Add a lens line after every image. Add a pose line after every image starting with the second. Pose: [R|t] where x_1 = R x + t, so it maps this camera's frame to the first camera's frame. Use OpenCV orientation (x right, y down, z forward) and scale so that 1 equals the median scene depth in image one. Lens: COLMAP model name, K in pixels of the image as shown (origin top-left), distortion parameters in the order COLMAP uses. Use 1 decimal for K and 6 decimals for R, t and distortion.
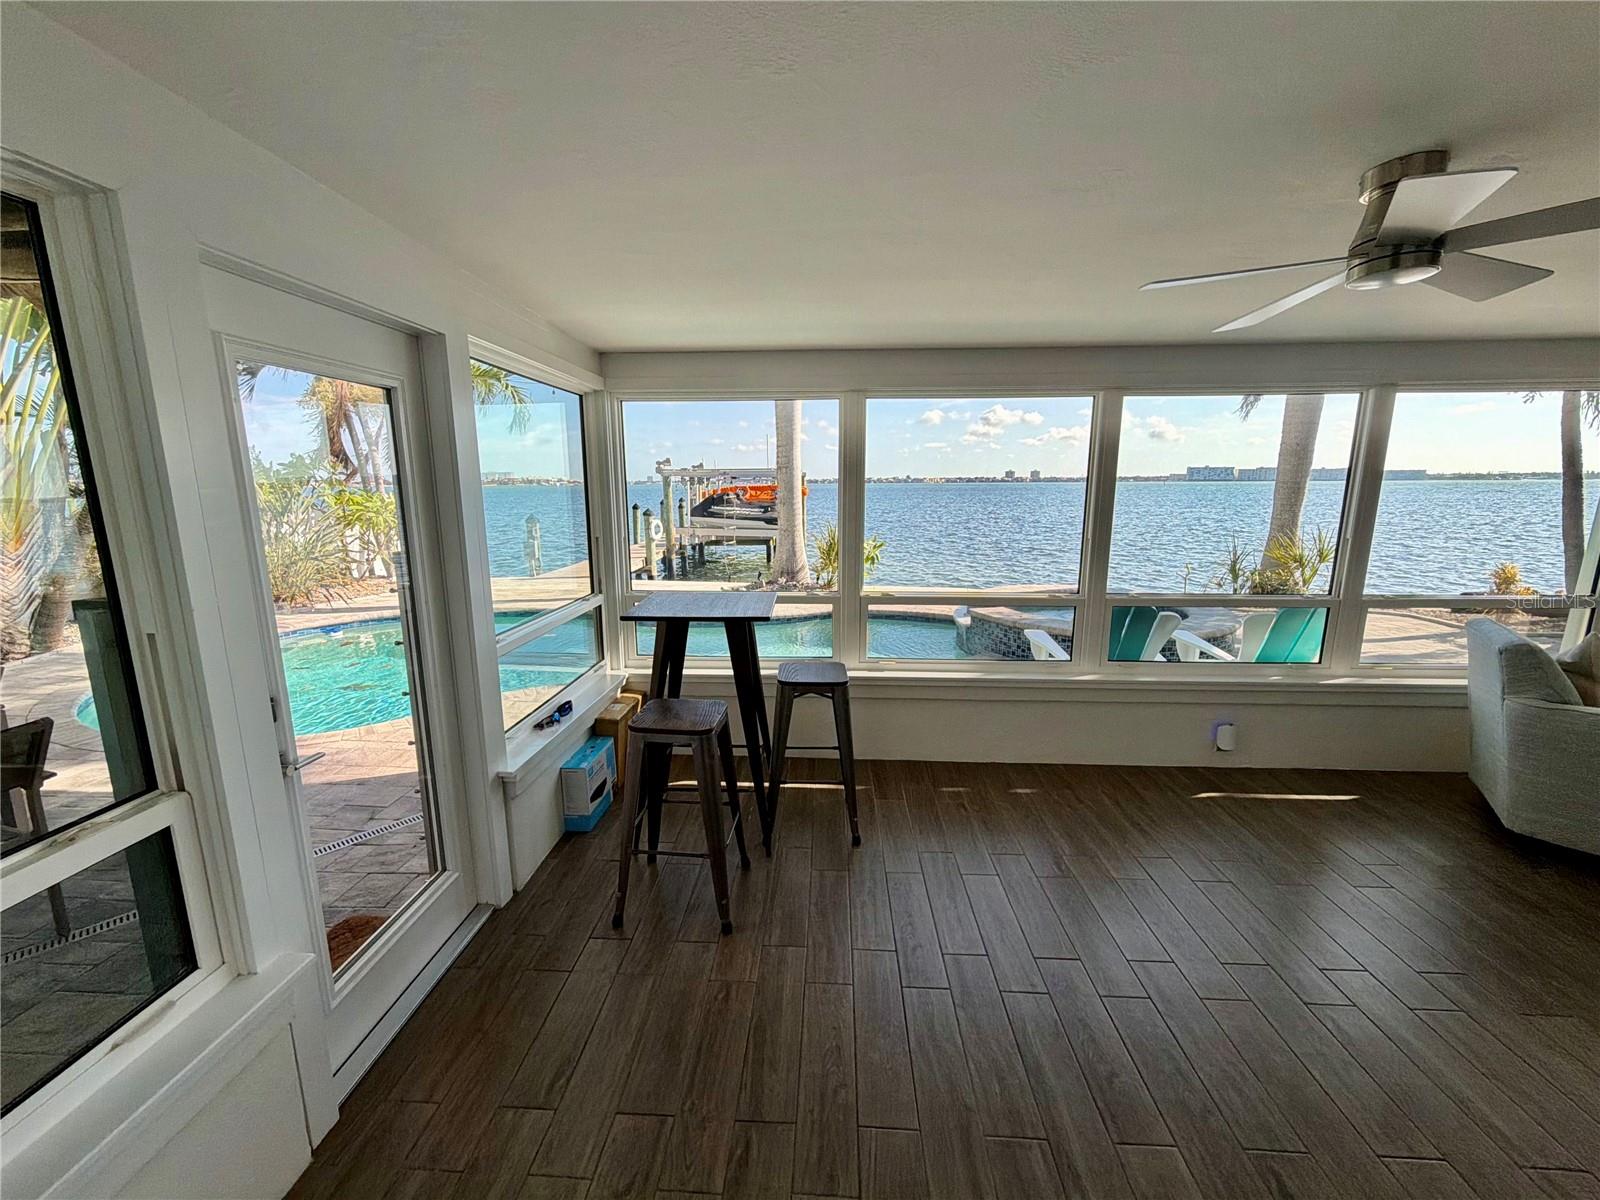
lens RADIAL K [[638.6, 0, 795.1], [0, 638.6, 599.7], [0, 0, 1]] dist [0.000362, -0.000243]
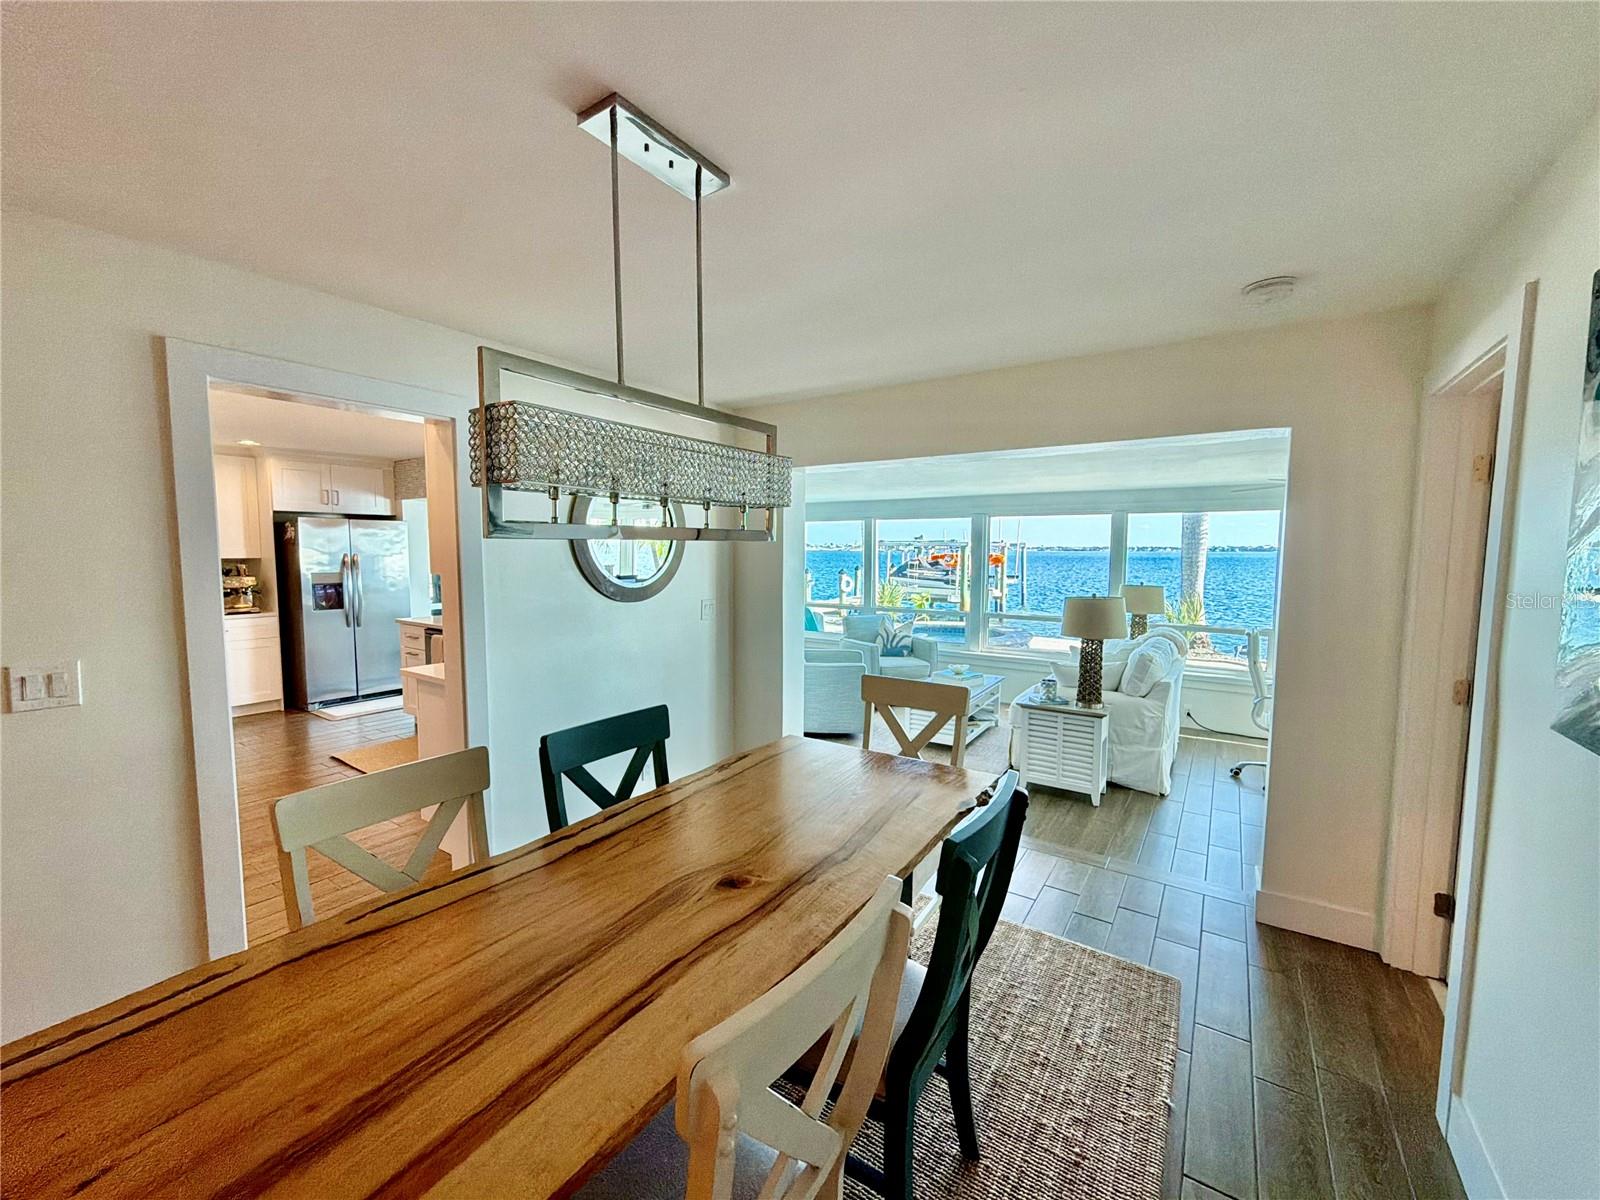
lens RADIAL K [[638.6, 0, 795.1], [0, 638.6, 599.7], [0, 0, 1]] dist [0.000362, -0.000243]
pose [[0.857492, 0.051276, -0.511937, 1.821038], [-0.102600, 0.992078, -0.072486, 0.164541], [0.504164, 0.114681, 0.855959, -1.101328]]
